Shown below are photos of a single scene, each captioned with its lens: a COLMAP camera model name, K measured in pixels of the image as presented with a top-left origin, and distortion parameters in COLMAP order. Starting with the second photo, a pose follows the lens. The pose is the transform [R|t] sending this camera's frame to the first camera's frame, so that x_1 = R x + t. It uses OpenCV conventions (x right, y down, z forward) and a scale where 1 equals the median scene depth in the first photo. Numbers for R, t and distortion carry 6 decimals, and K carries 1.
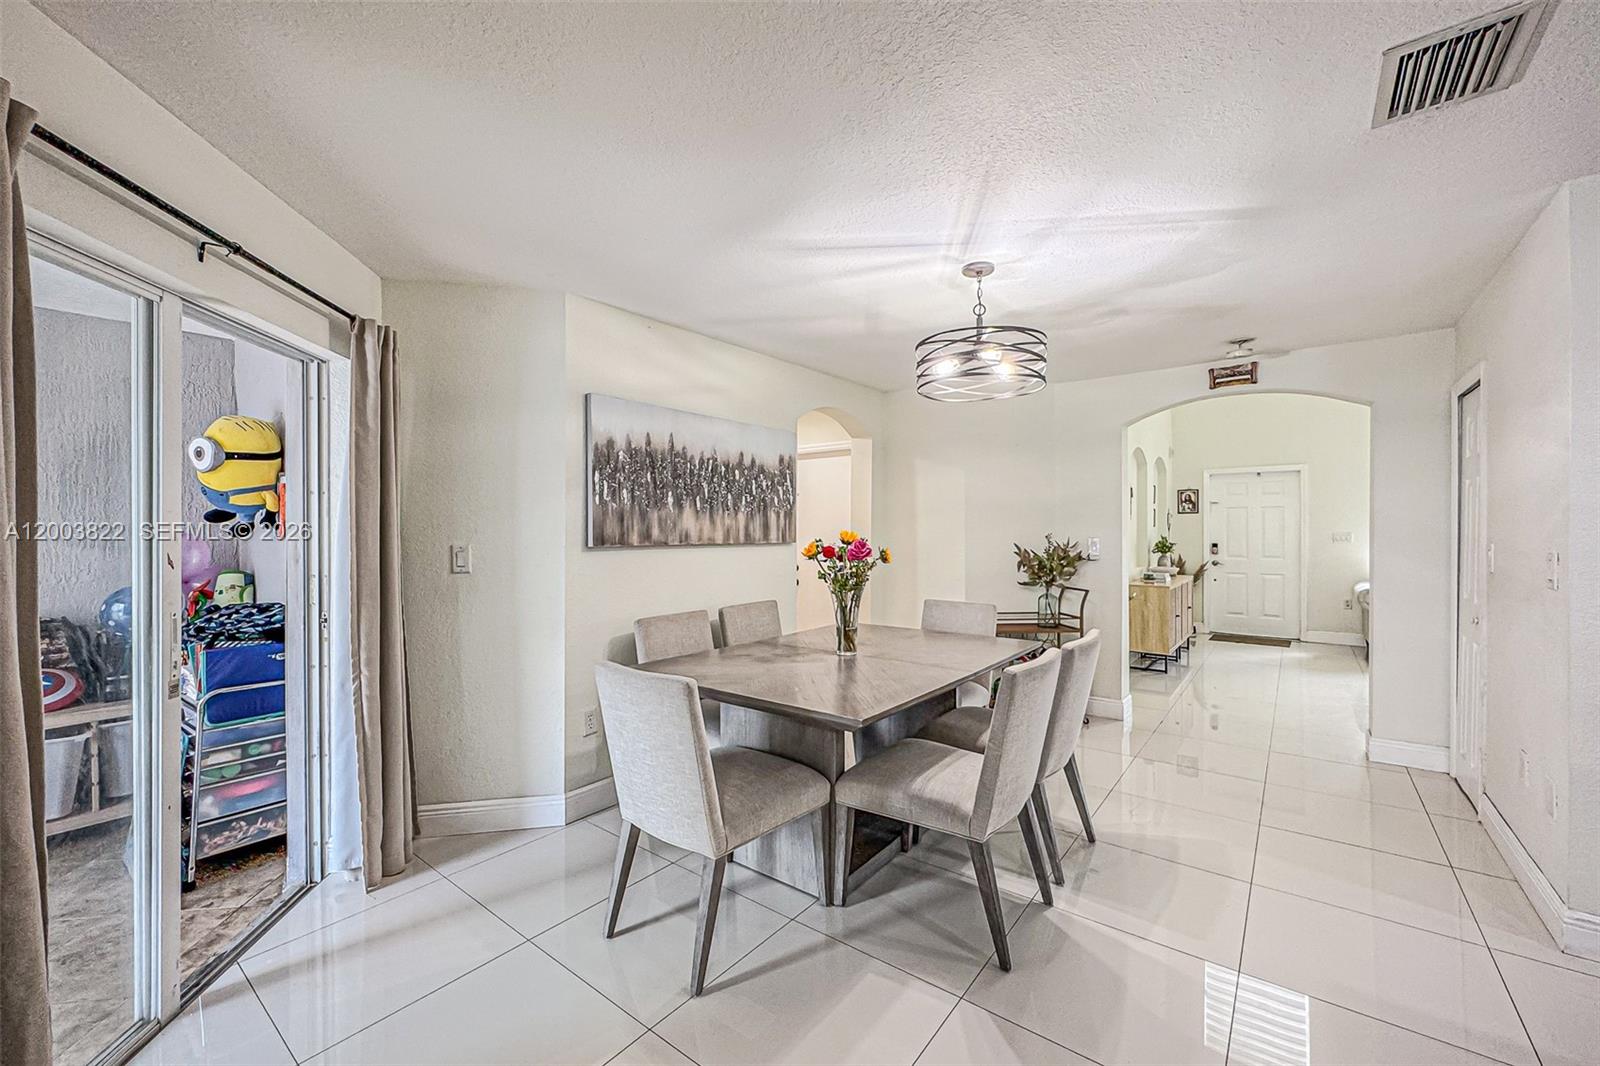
lens RADIAL K [[652.9, 0, 796.9], [0, 652.9, 515.9], [0, 0, 1]] dist [0.001615, 0.000002]
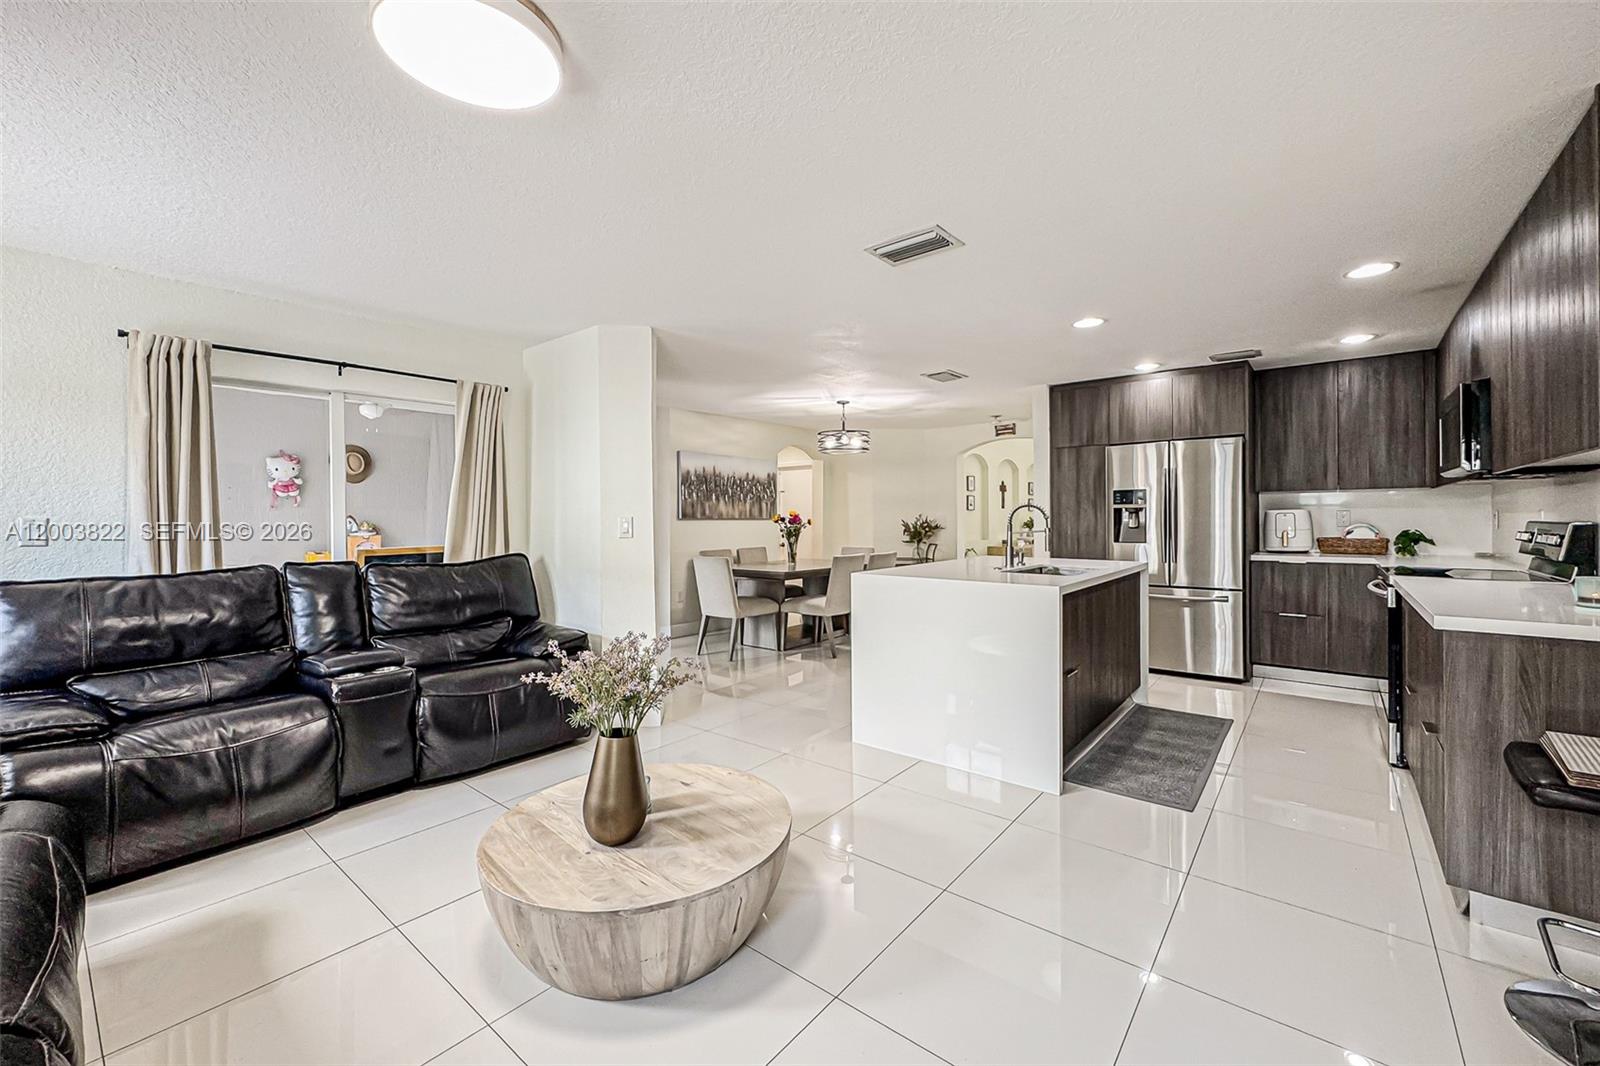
lens RADIAL K [[652.9, 0, 796.9], [0, 652.9, 515.9], [0, 0, 1]] dist [0.001615, 0.000002]
pose [[0.999700, -0.003596, -0.024207, 0.129819], [0.004010, 0.999846, 0.017069, 0.001318], [0.024142, -0.017161, 0.999561, -1.136210]]
